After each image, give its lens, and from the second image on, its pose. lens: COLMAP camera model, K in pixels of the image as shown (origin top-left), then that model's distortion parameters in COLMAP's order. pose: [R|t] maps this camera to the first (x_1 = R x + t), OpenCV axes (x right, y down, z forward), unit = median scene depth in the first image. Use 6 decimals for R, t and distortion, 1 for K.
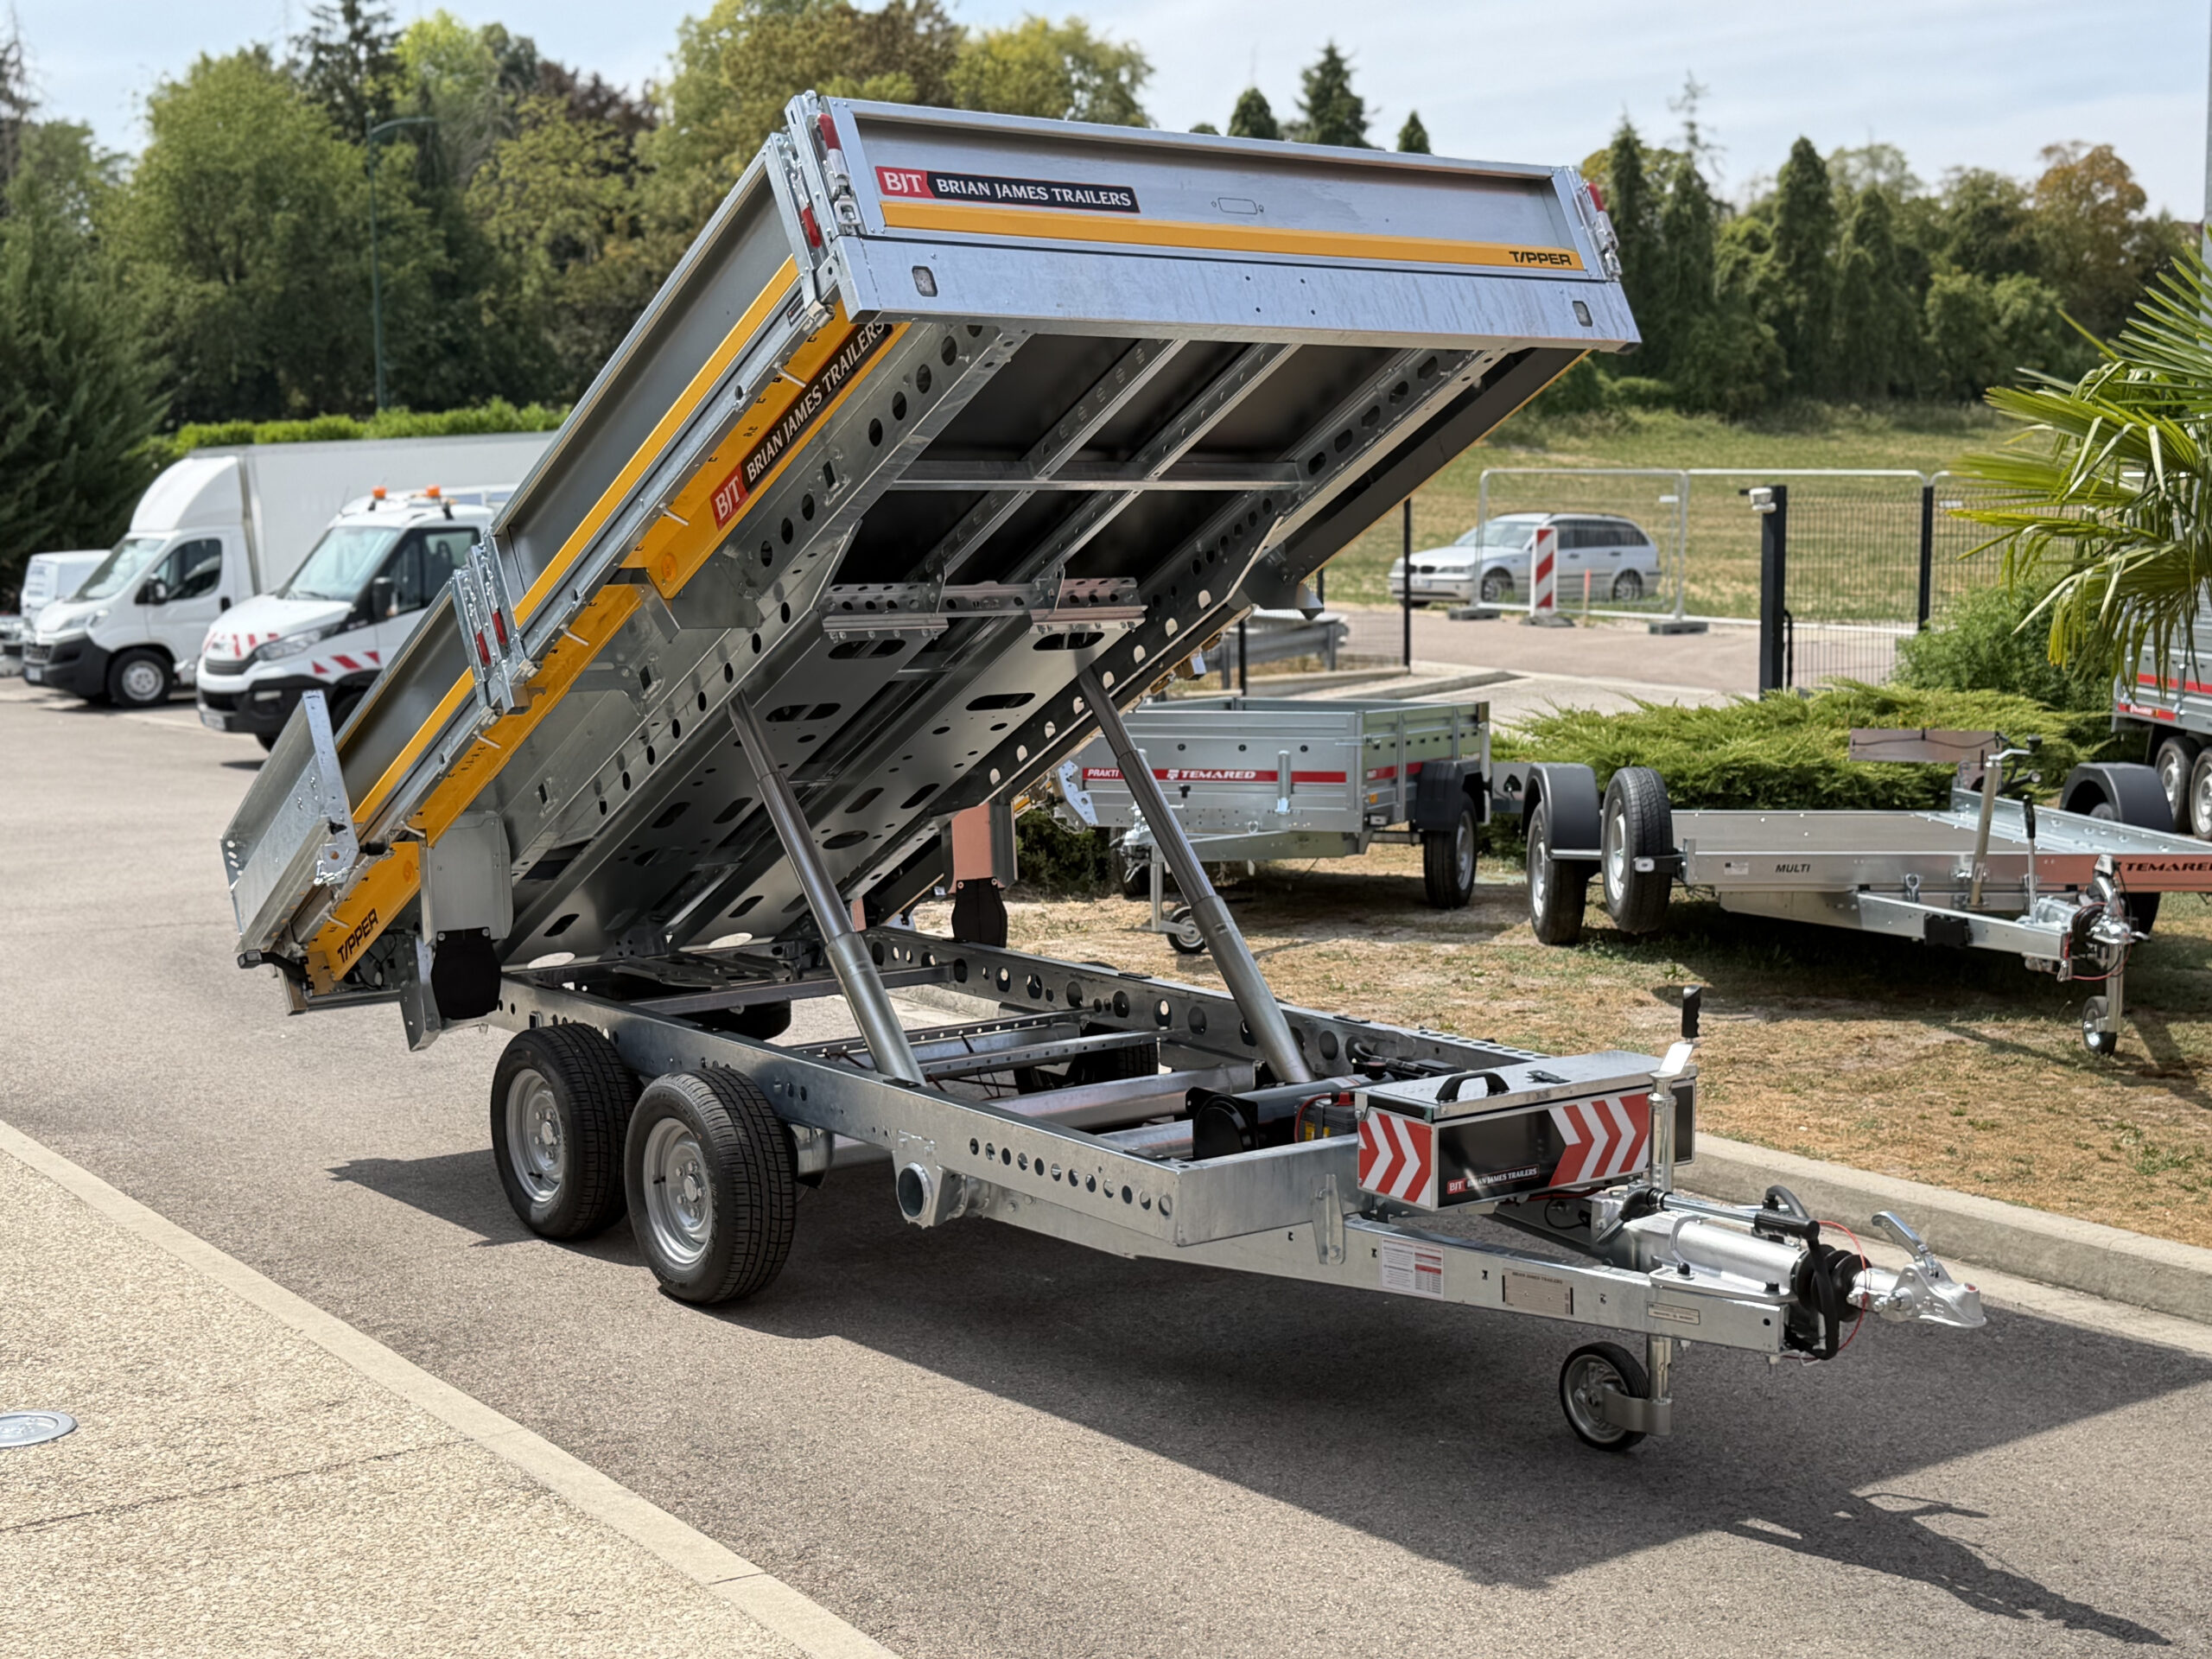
lens RADIAL K [[2738.6, 0, 1093.5], [0, 2738.6, 834.7], [0, 0, 1]] dist [0.102411, 0.000000]
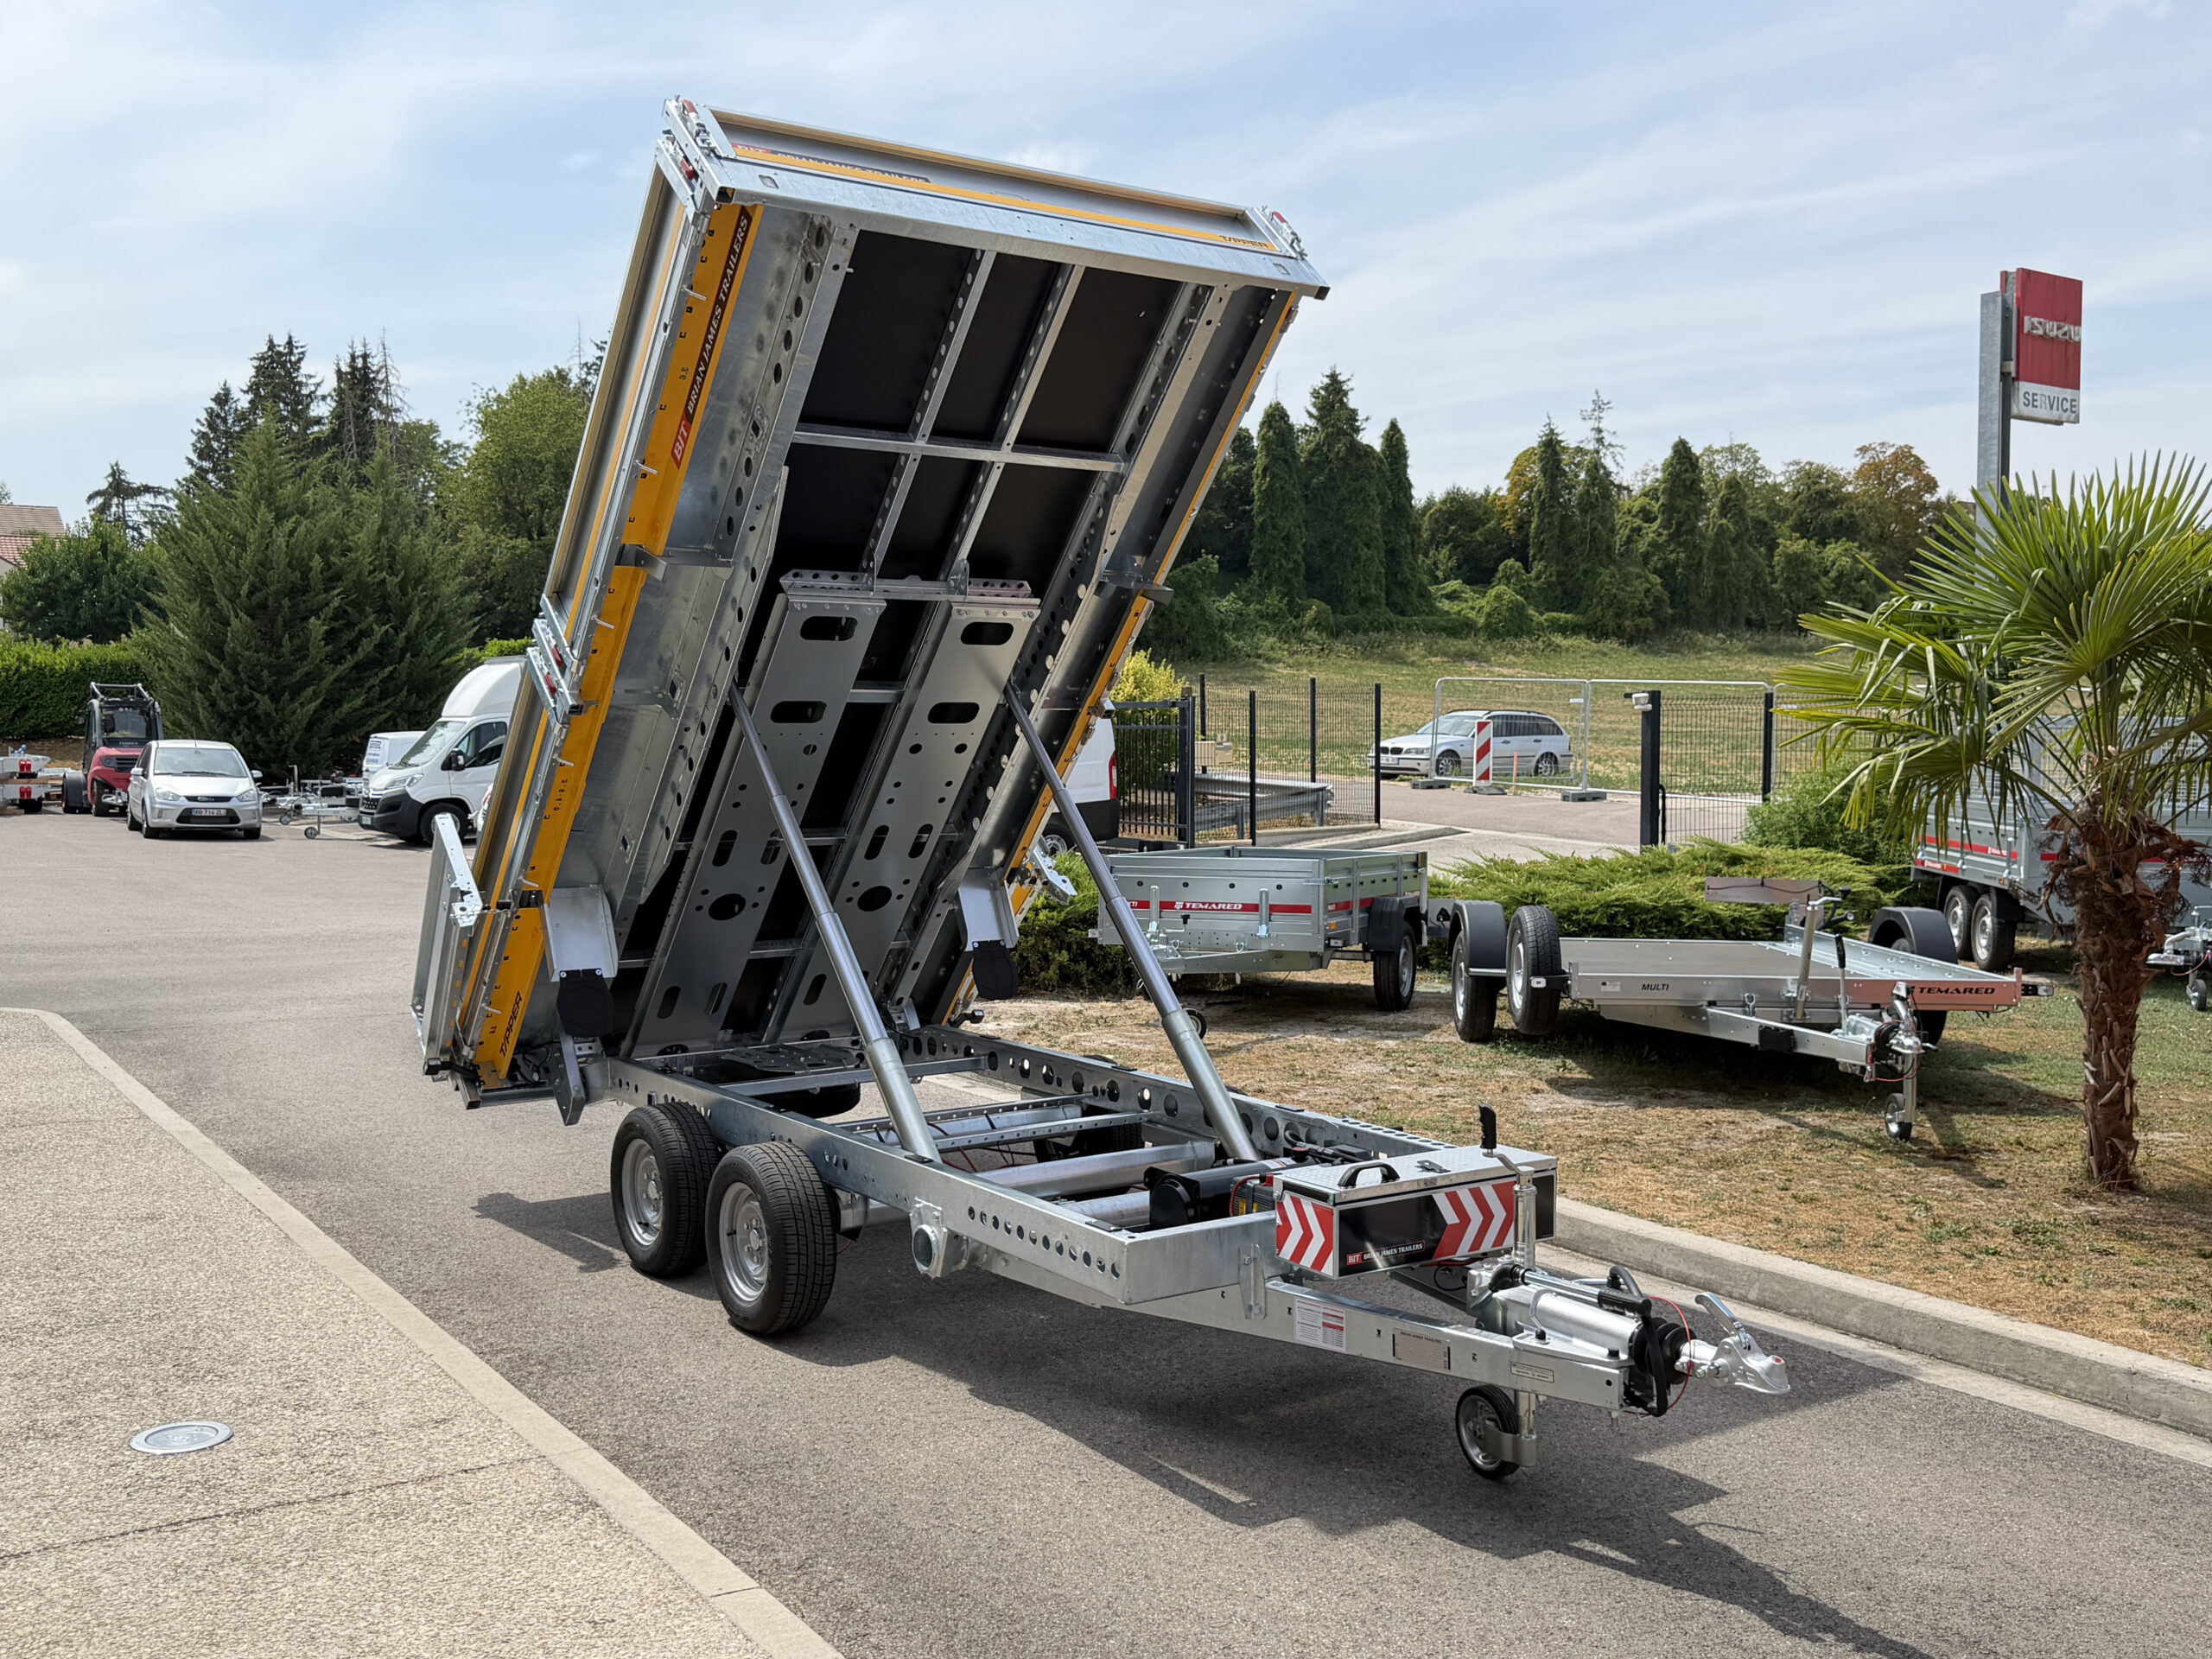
lens RADIAL K [[2016.0, 0, 1097.3], [0, 2016.0, 834.4], [0, 0, 1]] dist [0.088851, 0.000000]
pose [[0.999495, 0.009981, -0.030159, 0.016950], [-0.011591, 0.998491, -0.053677, -0.003665], [0.029577, 0.053999, 0.998103, 0.036524]]
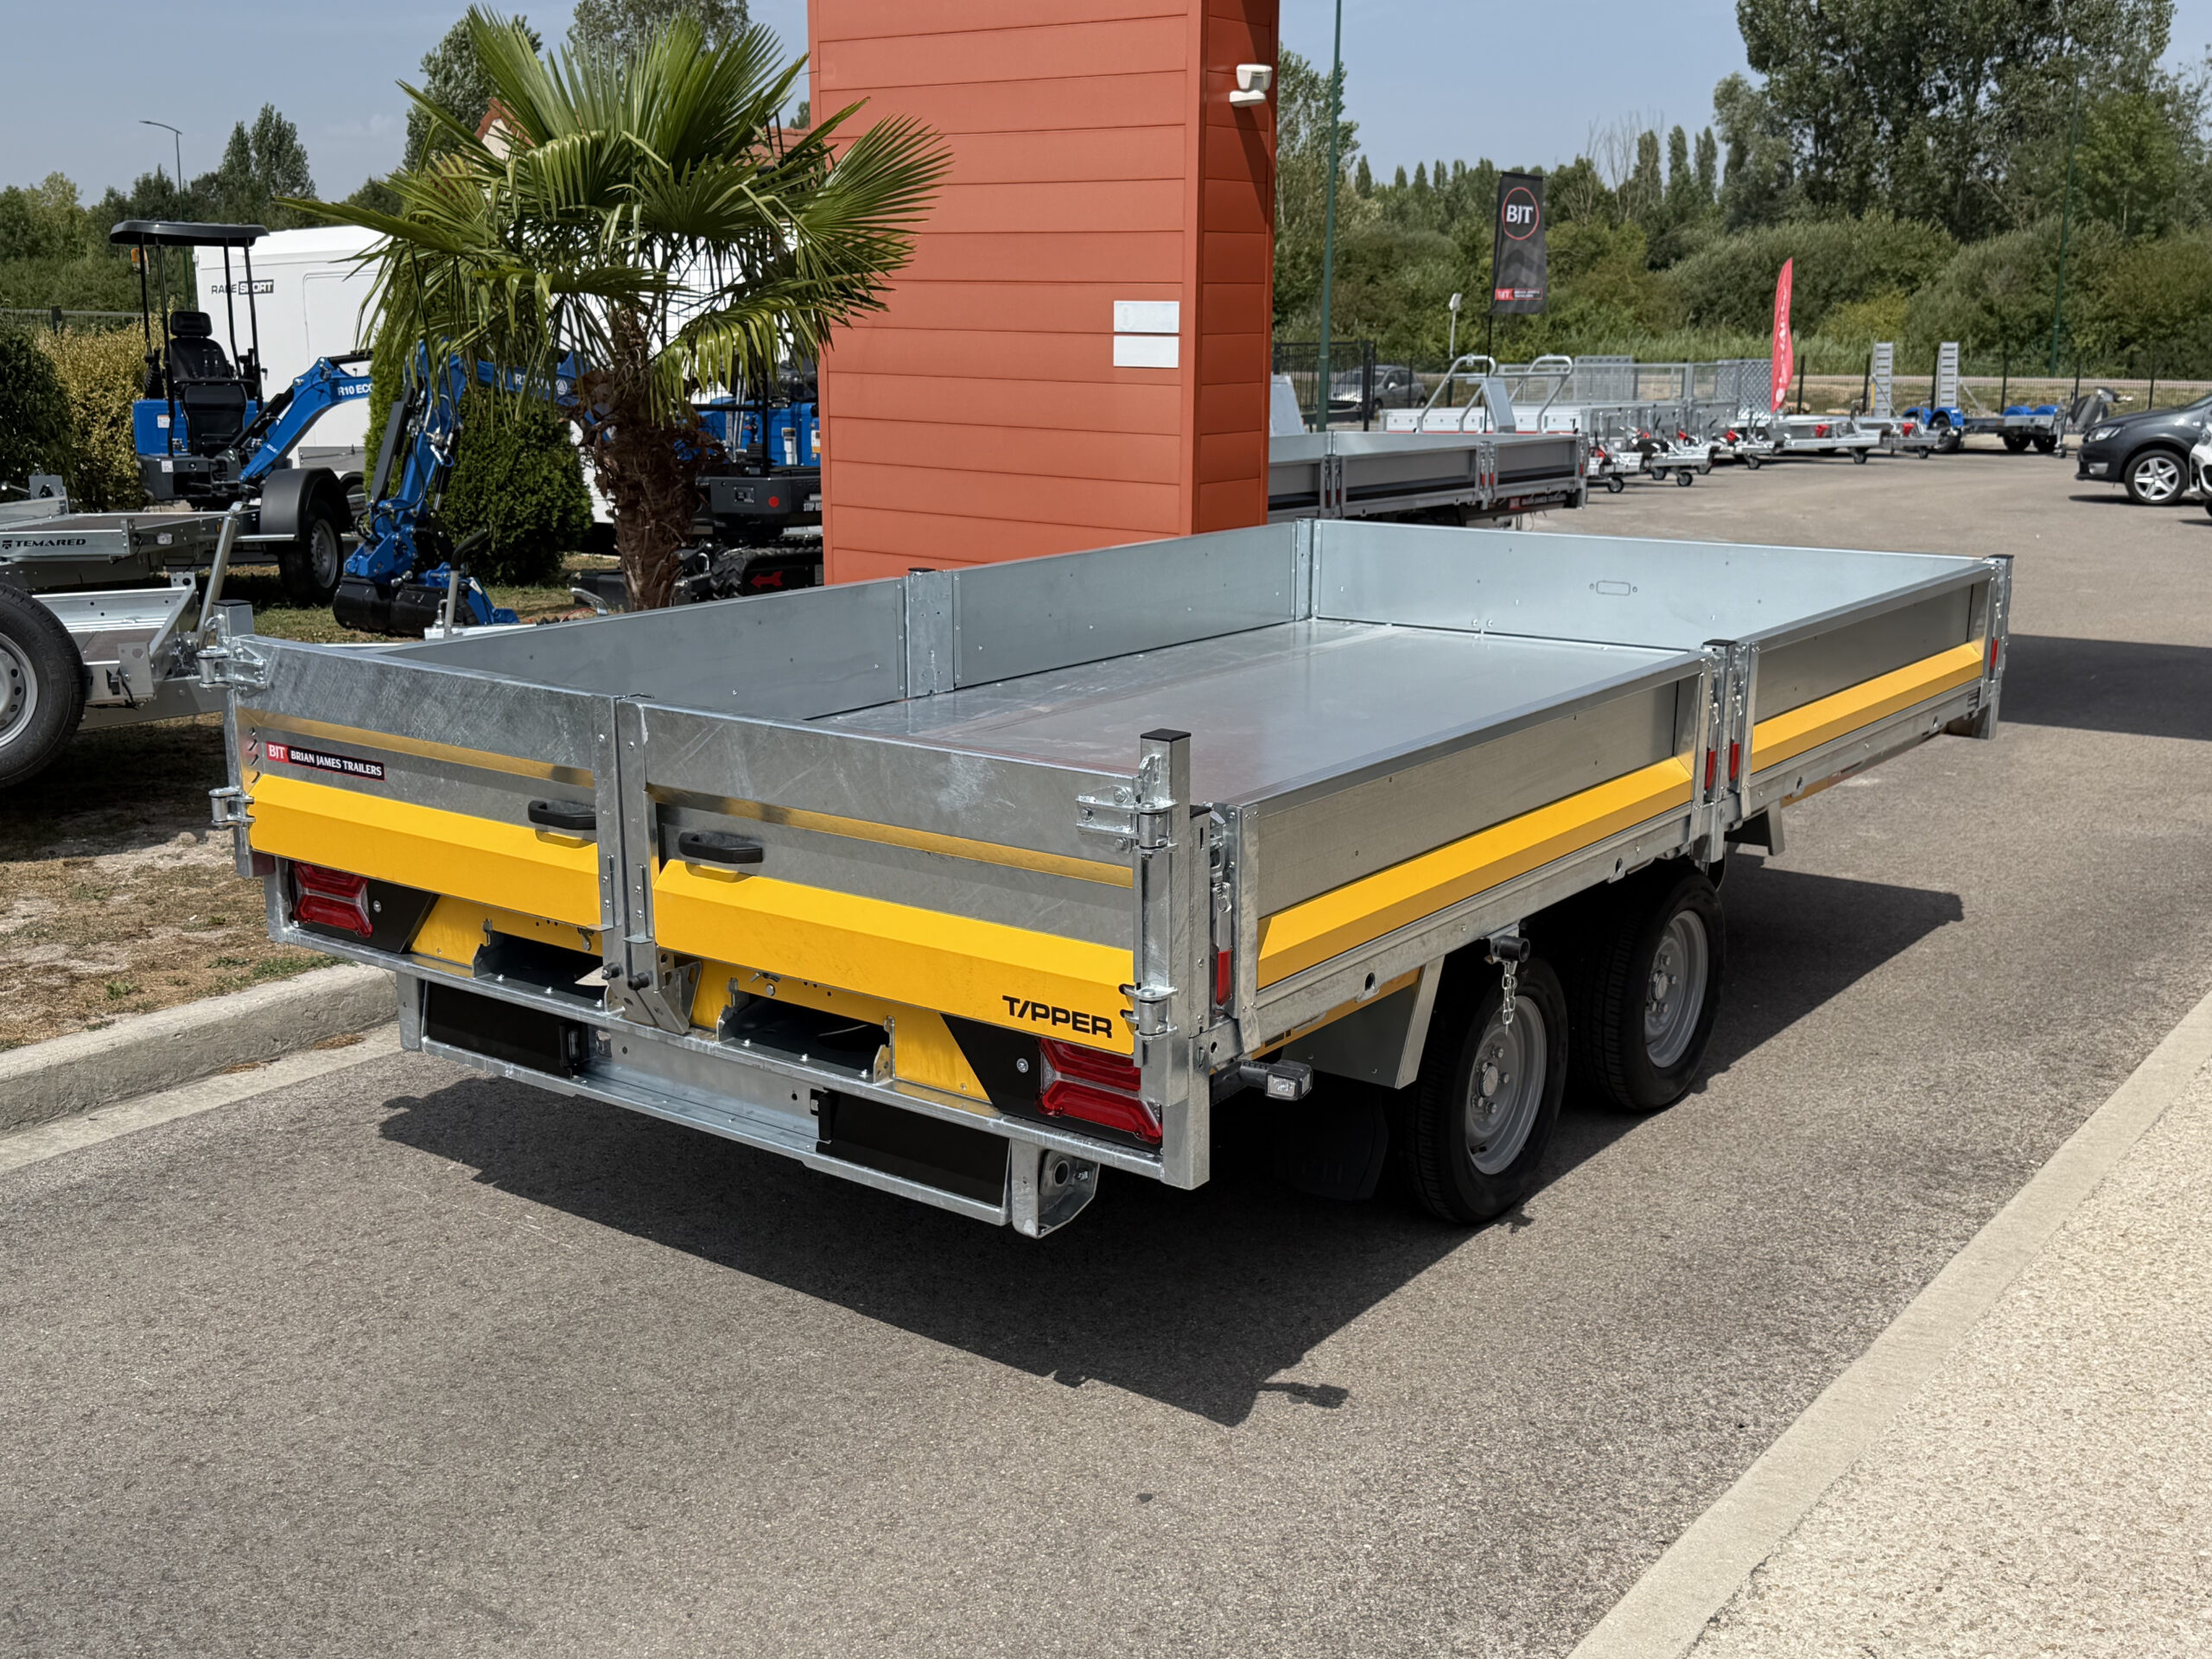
lens RADIAL K [[2293.7, 0, 1136.9], [0, 2293.7, 814.5], [0, 0, 1]] dist [0.051858, 0.000000]
pose [[-0.304582, -0.199634, 0.931330, -0.388534], [0.101060, 0.965496, 0.240008, -0.062385], [-0.947110, 0.167223, -0.273897, 0.667198]]
